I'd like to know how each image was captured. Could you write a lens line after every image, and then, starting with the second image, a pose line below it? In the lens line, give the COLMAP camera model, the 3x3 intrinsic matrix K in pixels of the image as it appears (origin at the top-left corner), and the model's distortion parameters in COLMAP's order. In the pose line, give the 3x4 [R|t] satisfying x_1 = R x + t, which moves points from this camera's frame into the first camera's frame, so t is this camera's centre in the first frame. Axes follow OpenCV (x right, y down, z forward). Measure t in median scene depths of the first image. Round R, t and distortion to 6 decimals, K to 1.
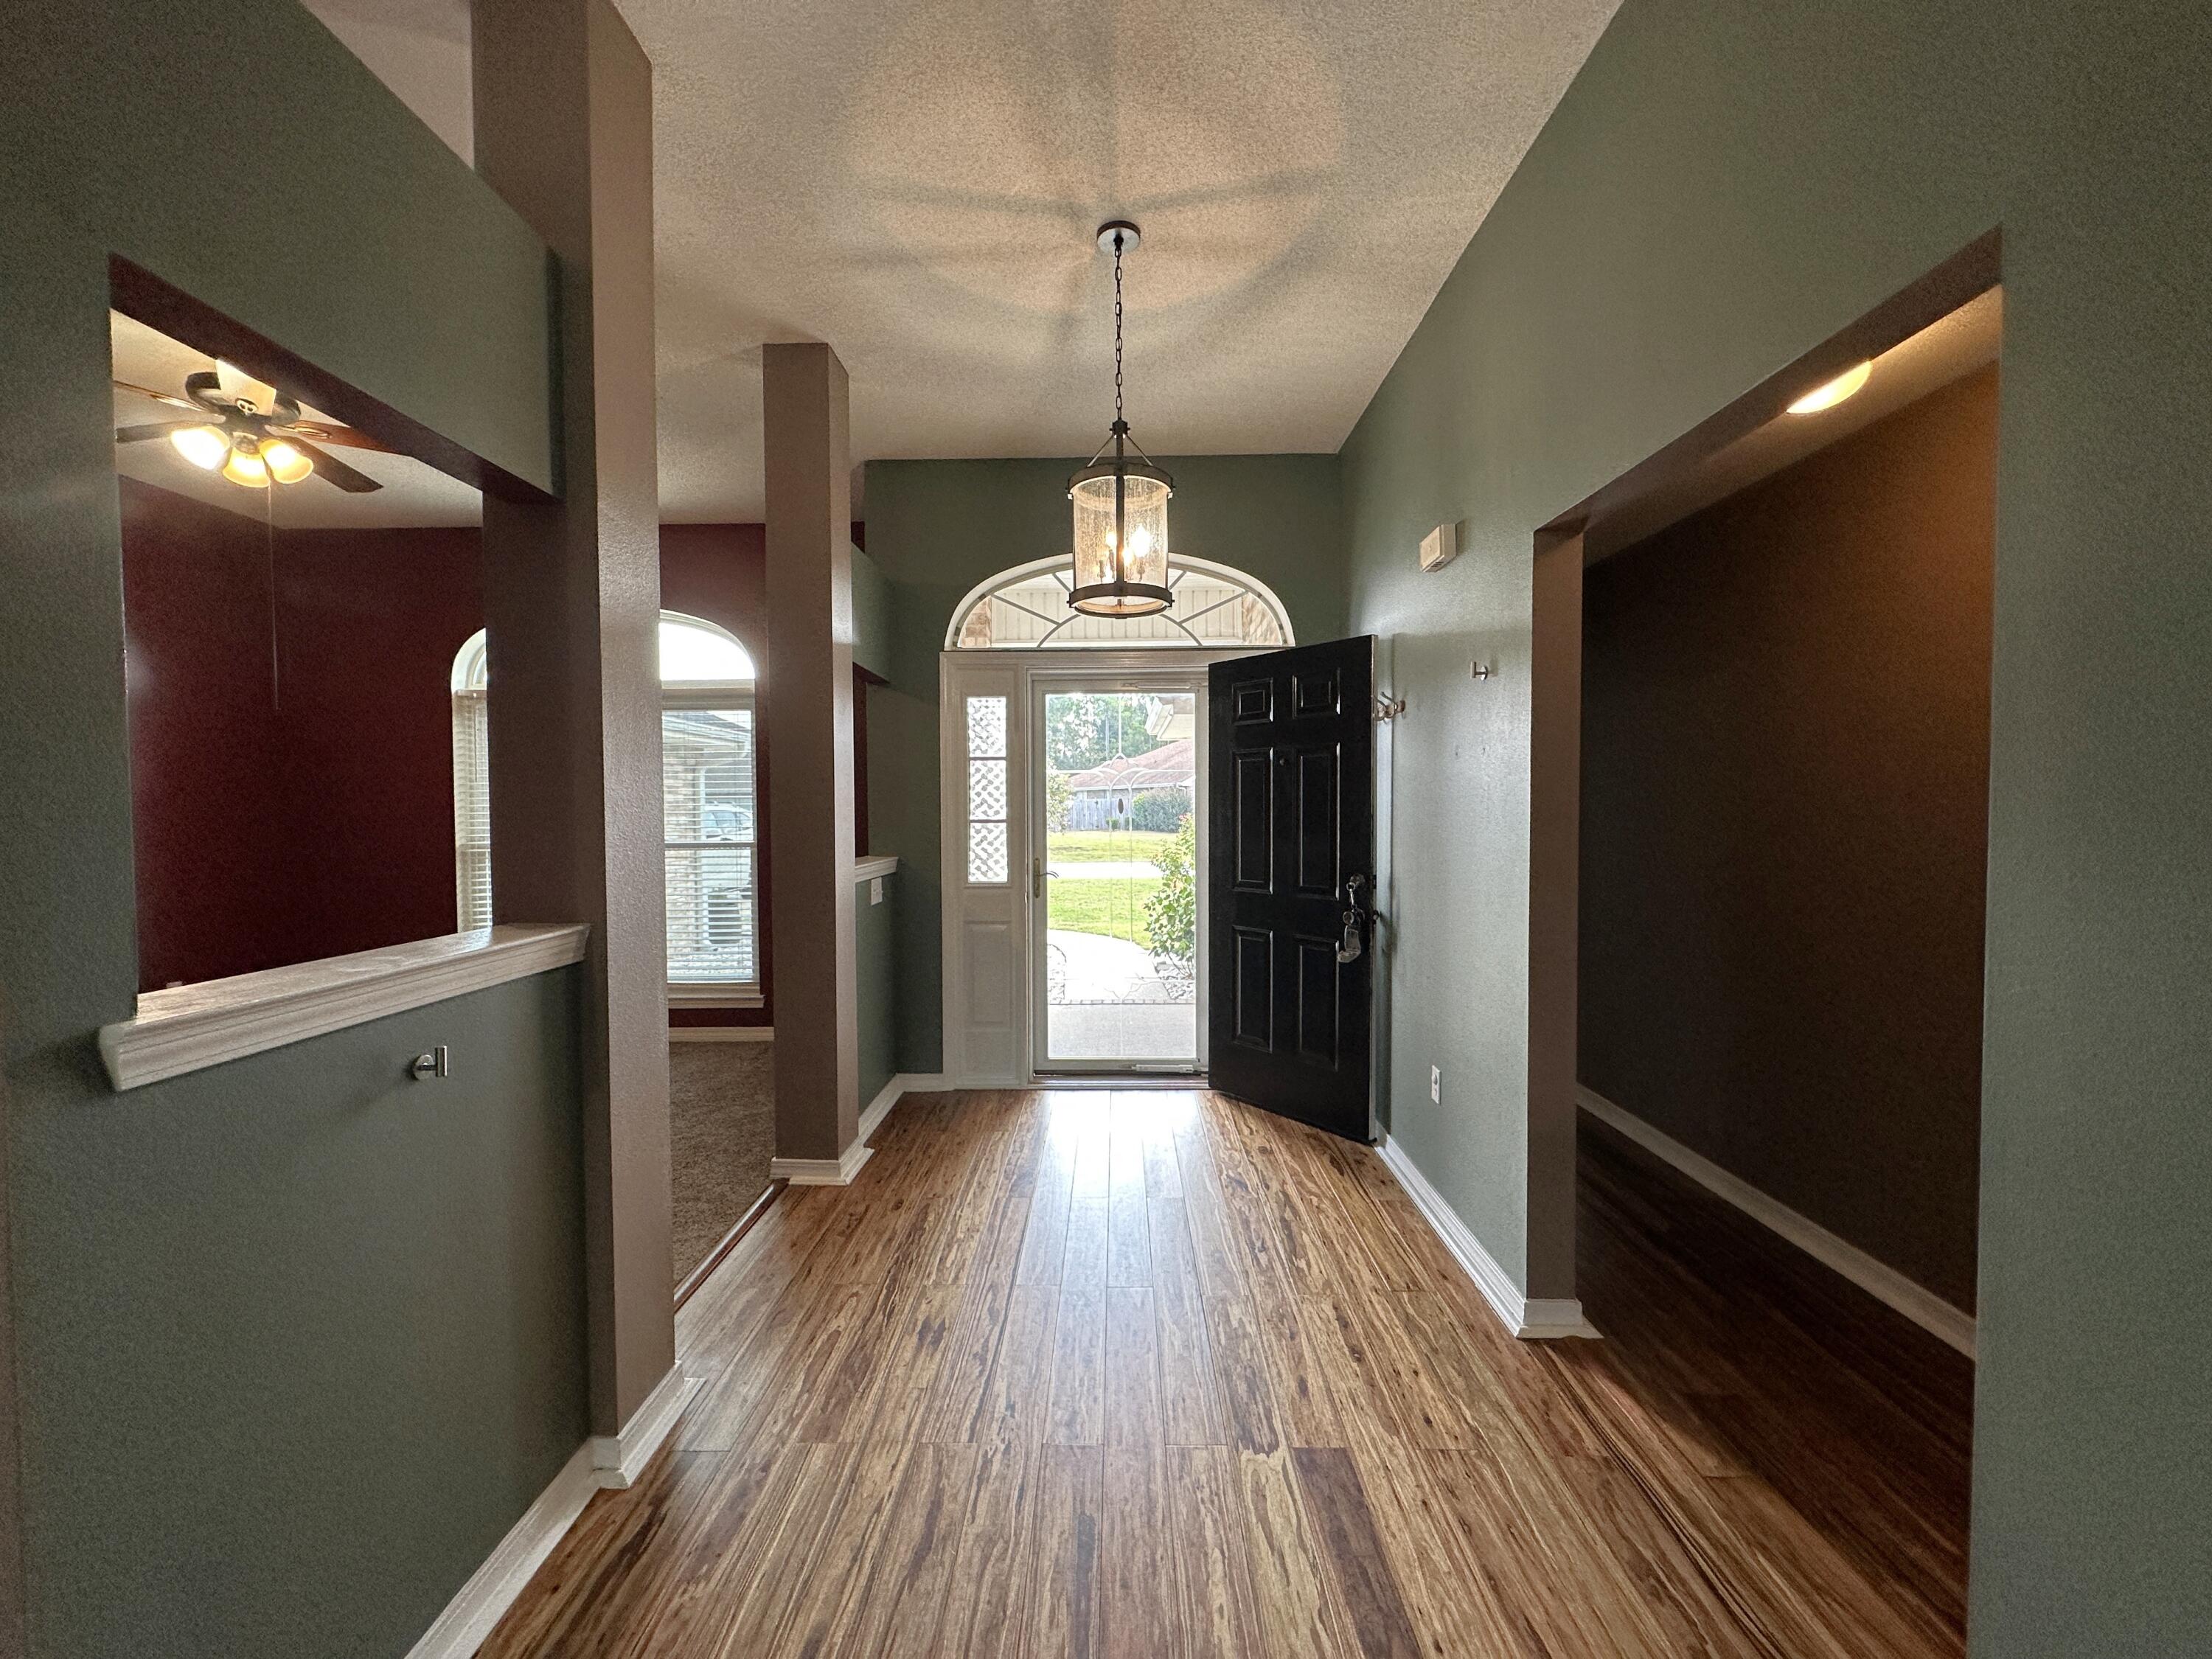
lens RADIAL K [[882.8, 0, 1101.7], [0, 882.8, 831.1], [0, 0, 1]] dist [-0.001051, 0.000276]
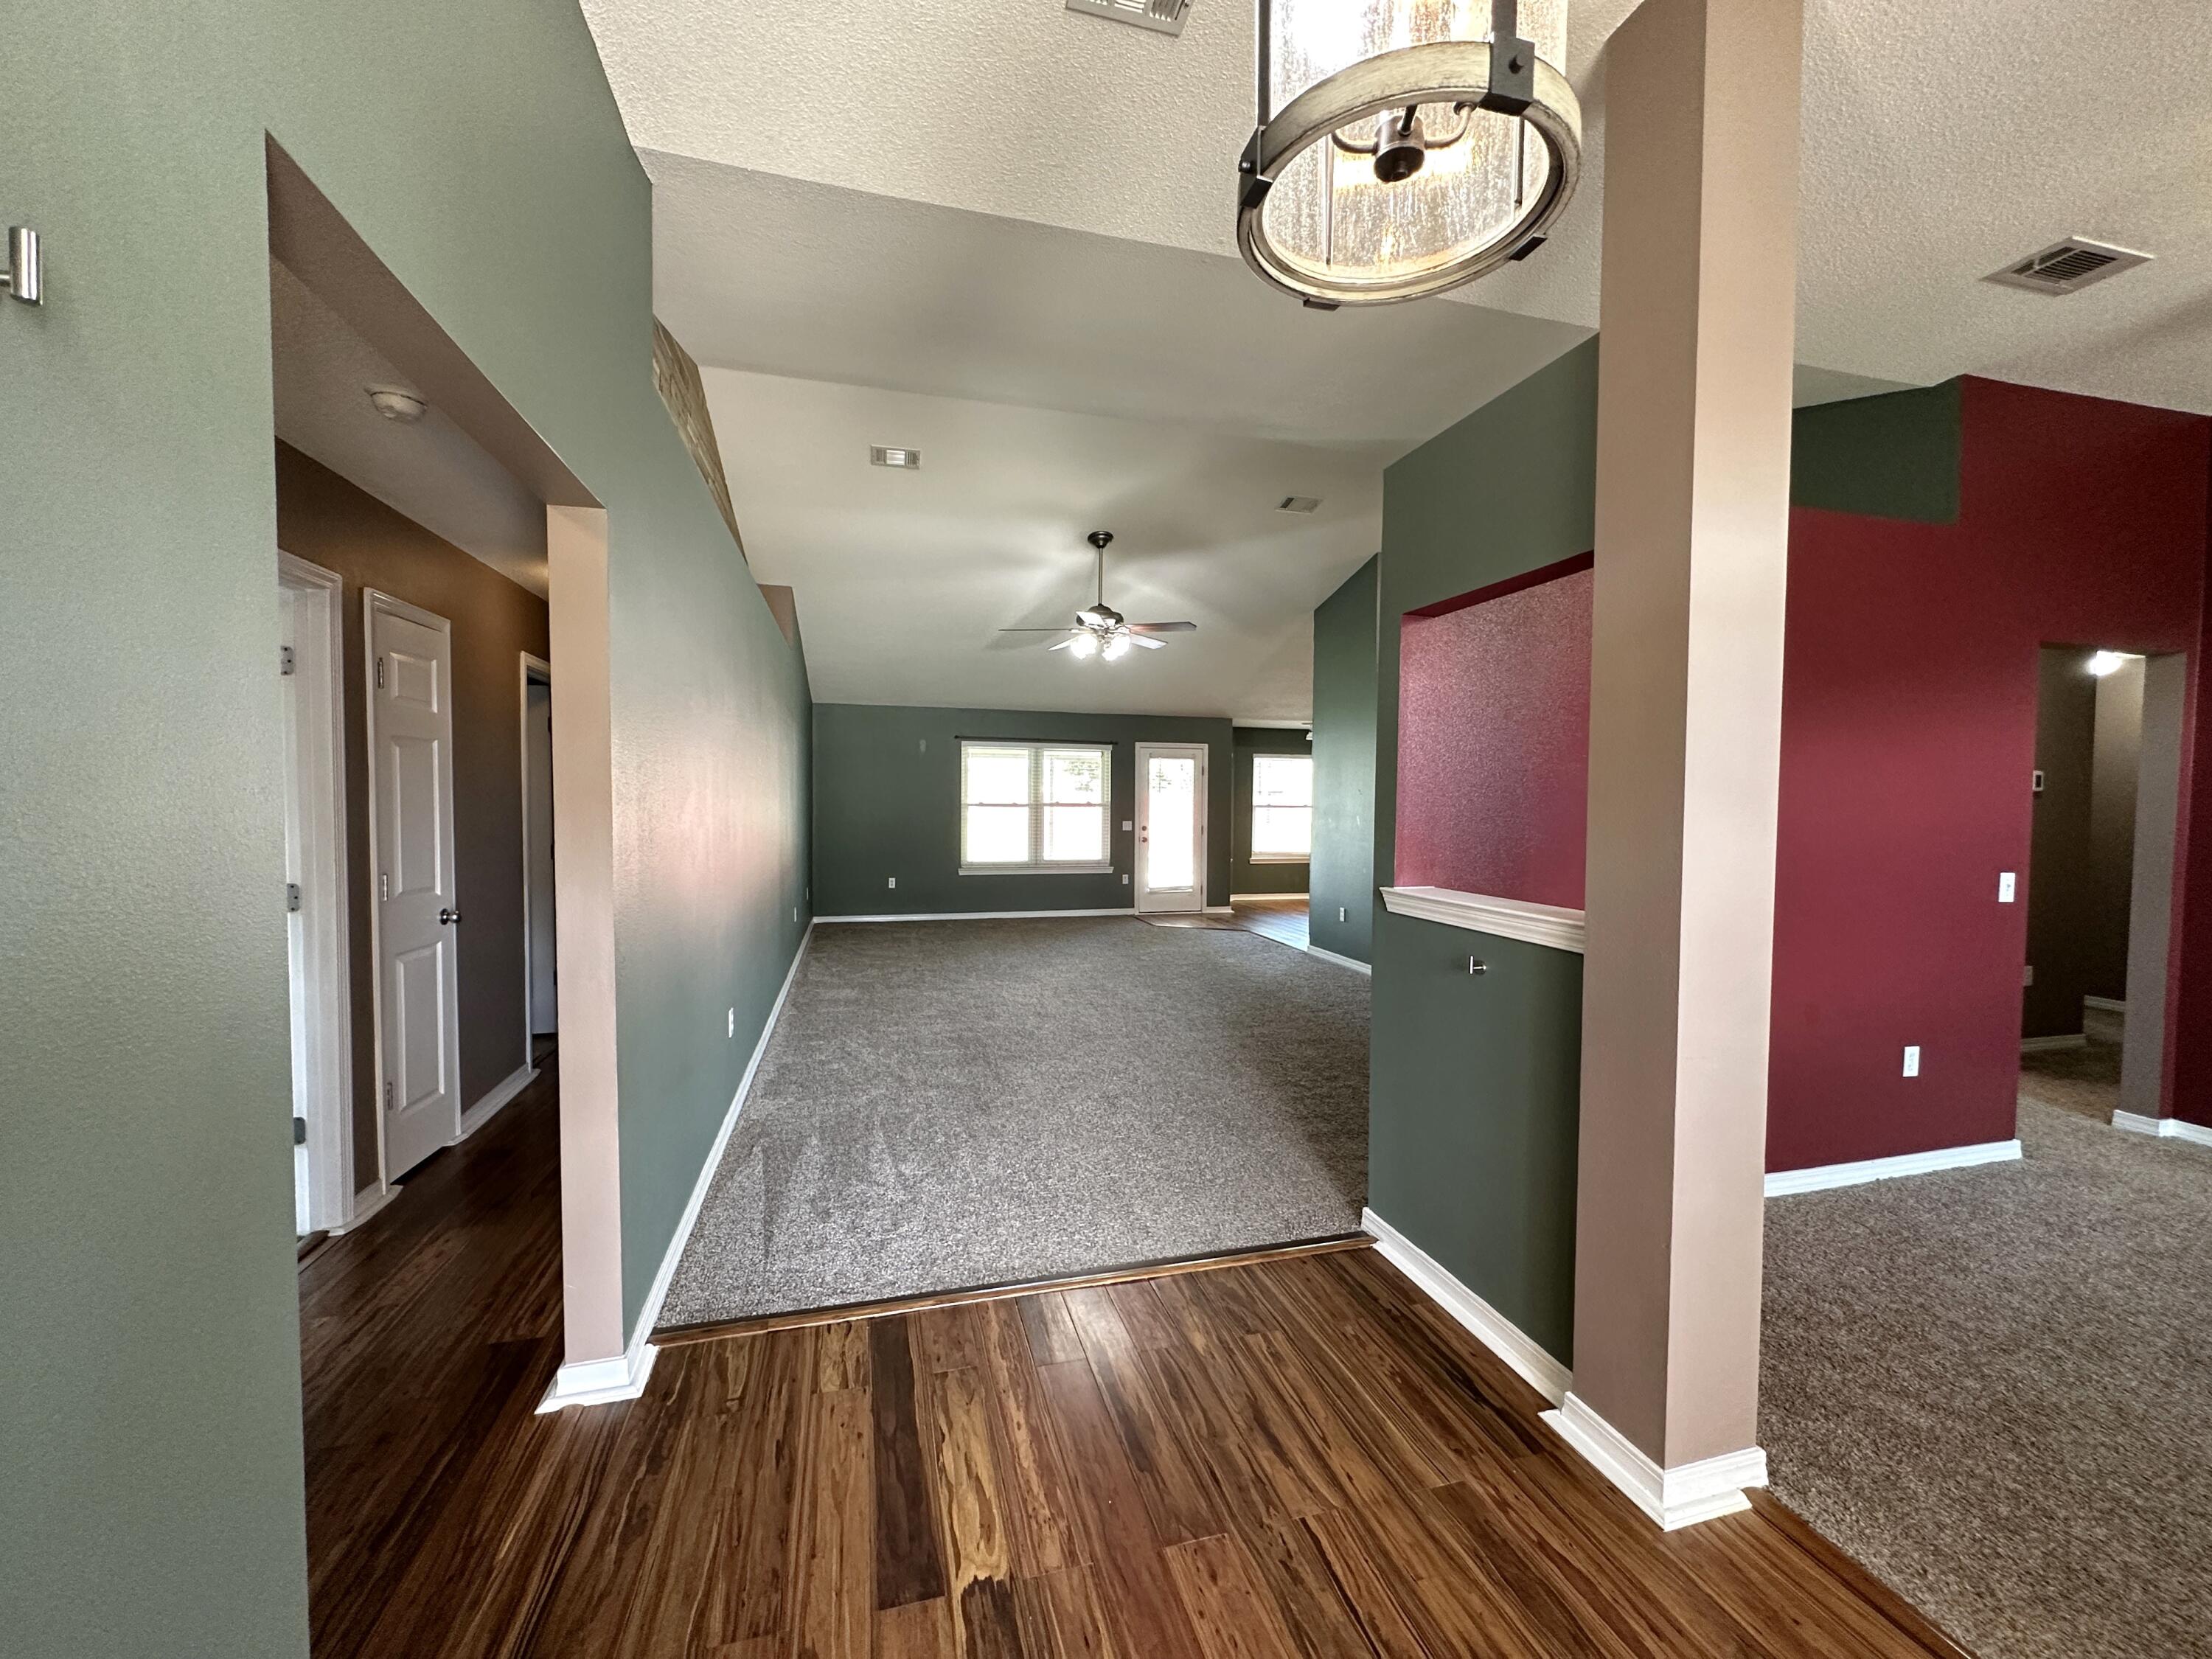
lens RADIAL K [[879.9, 0, 1095.9], [0, 879.9, 829.0], [0, 0, 1]] dist [-0.001629, -0.000068]
pose [[-0.962252, 0.010075, -0.271975, 0.301728], [-0.007310, 0.997997, 0.062834, -0.073759], [0.272063, 0.062450, -0.960251, 1.809525]]
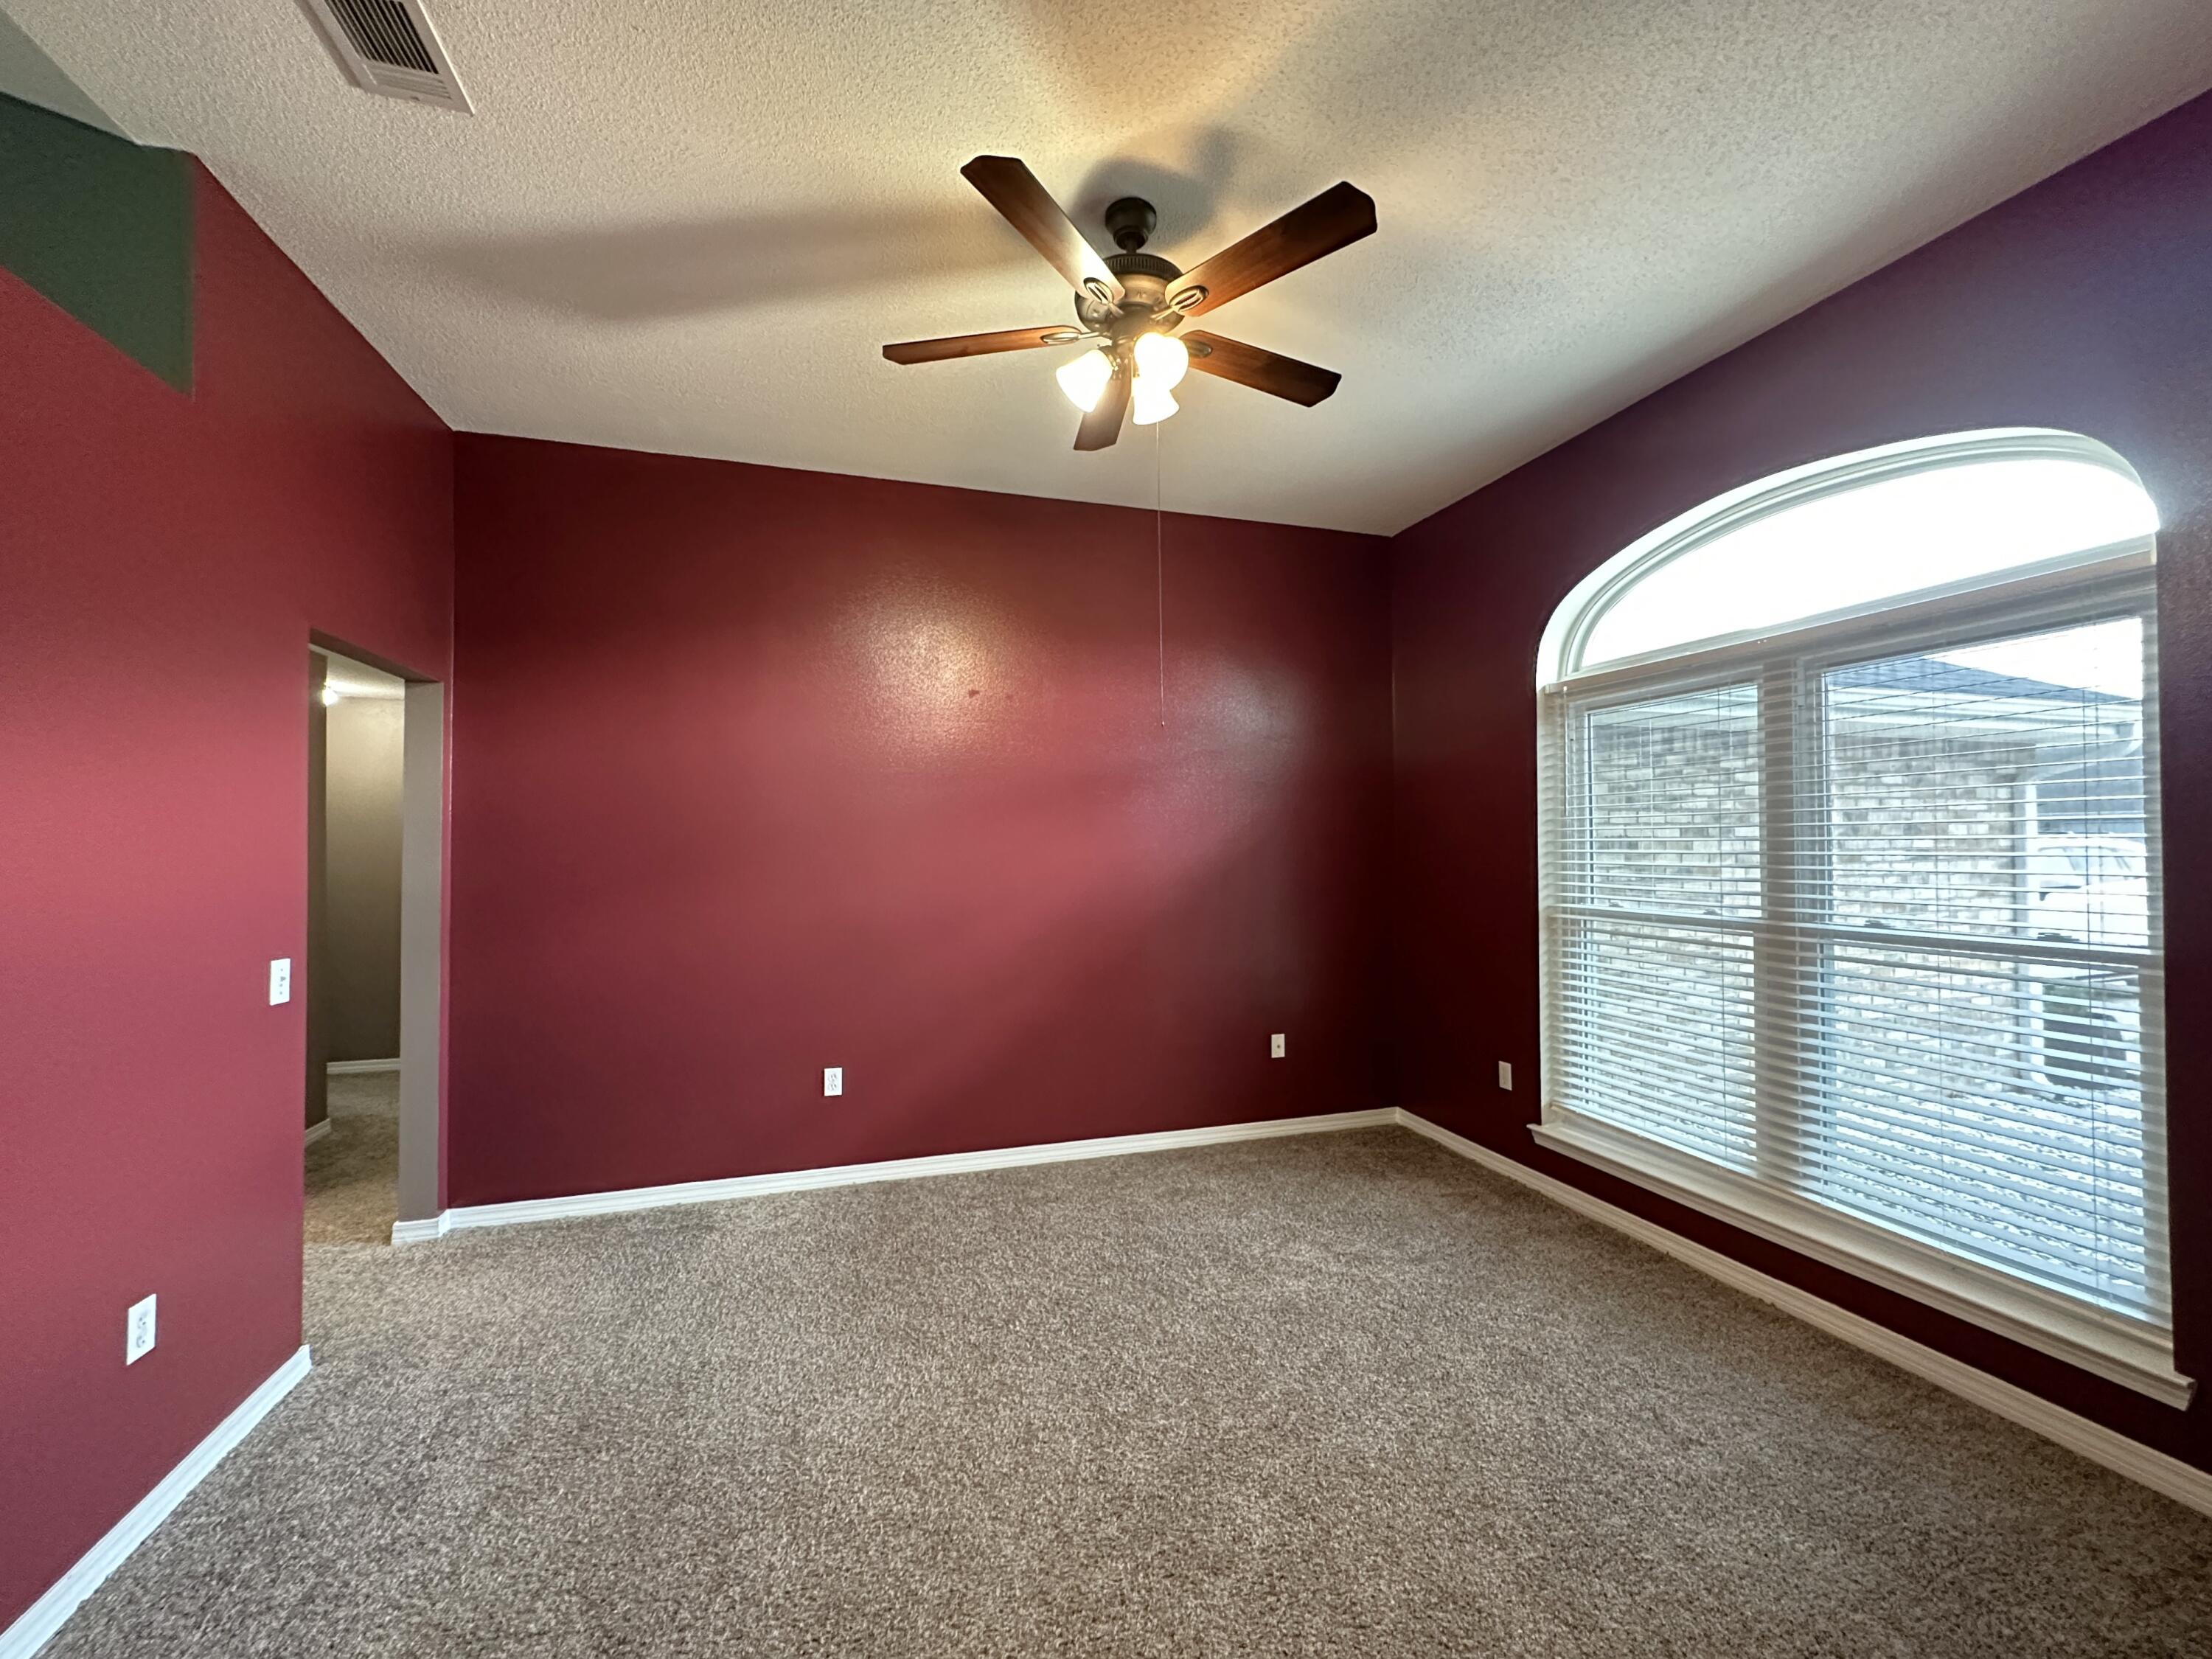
lens RADIAL K [[880.1, 0, 1109.8], [0, 880.1, 832.9], [0, 0, 1]] dist [-0.002903, -0.000237]
pose [[0.318758, -0.006623, -0.947813, -0.503156], [-0.024382, 0.999587, -0.015185, -0.067190], [0.947523, 0.027950, 0.318465, 1.270372]]
